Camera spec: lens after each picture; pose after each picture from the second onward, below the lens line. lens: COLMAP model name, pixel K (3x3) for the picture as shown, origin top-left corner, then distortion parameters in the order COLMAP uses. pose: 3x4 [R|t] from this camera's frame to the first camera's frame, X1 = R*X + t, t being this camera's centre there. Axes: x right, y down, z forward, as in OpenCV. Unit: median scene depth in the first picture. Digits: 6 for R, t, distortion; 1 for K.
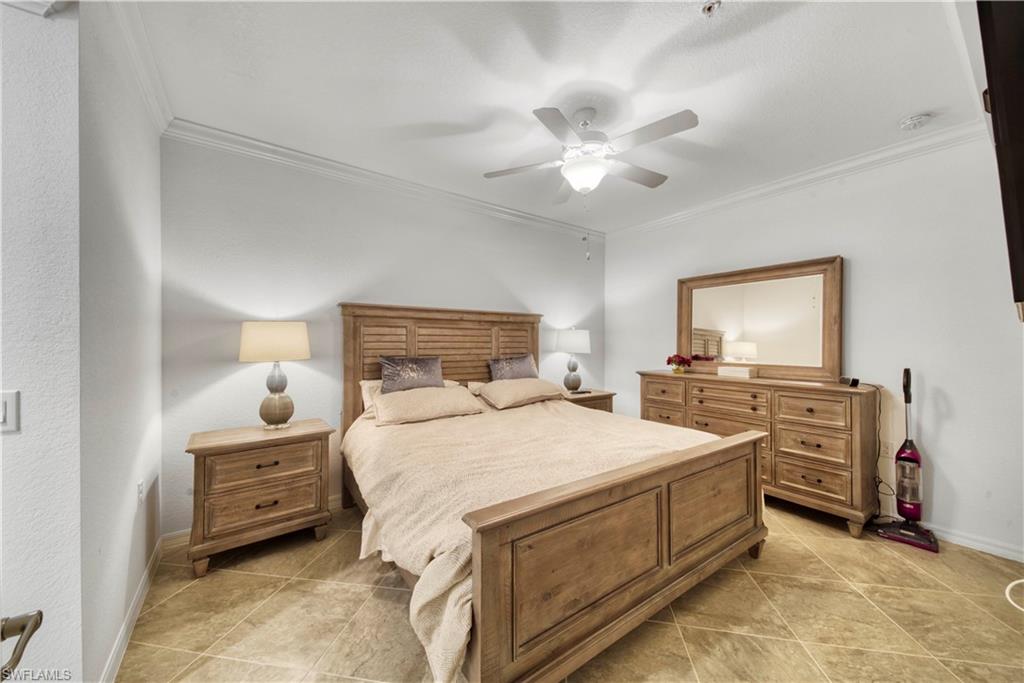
lens RADIAL K [[366.3, 0, 500.0], [0, 366.3, 341.4], [0, 0, 1]] dist [0.027958, -0.000021]
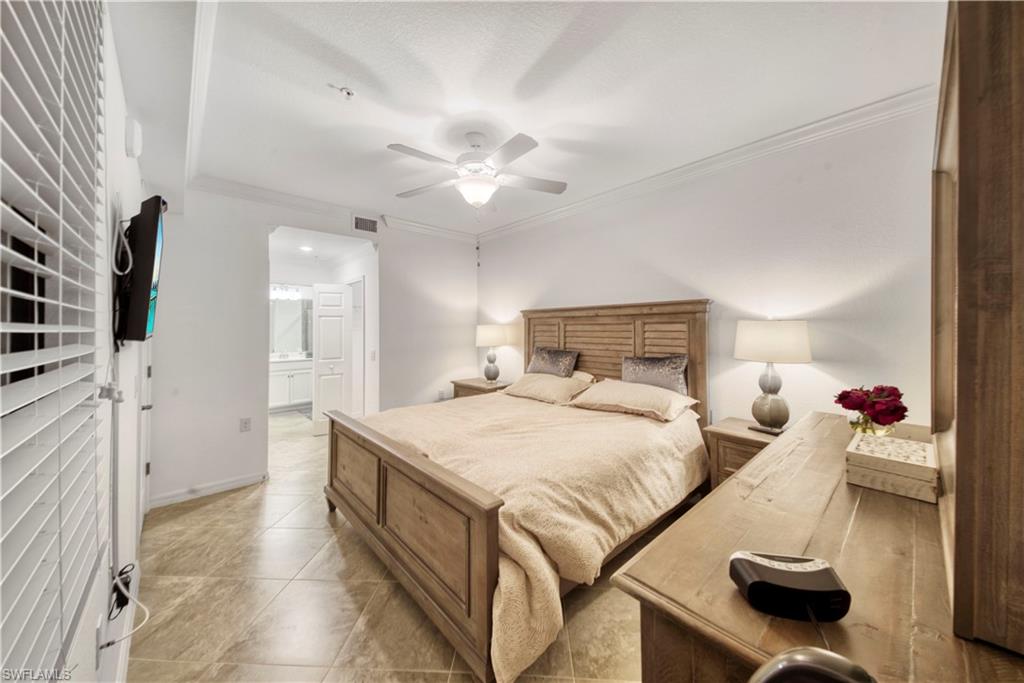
lens RADIAL K [[358.6, 0, 516.2], [0, 358.6, 328.1], [0, 0, 1]] dist [0.028620, -0.000110]
pose [[0.135439, -0.022179, -0.990537, 0.847329], [-0.017643, 0.999537, -0.024793, 0.004431], [0.990629, 0.020834, 0.134985, 0.639808]]
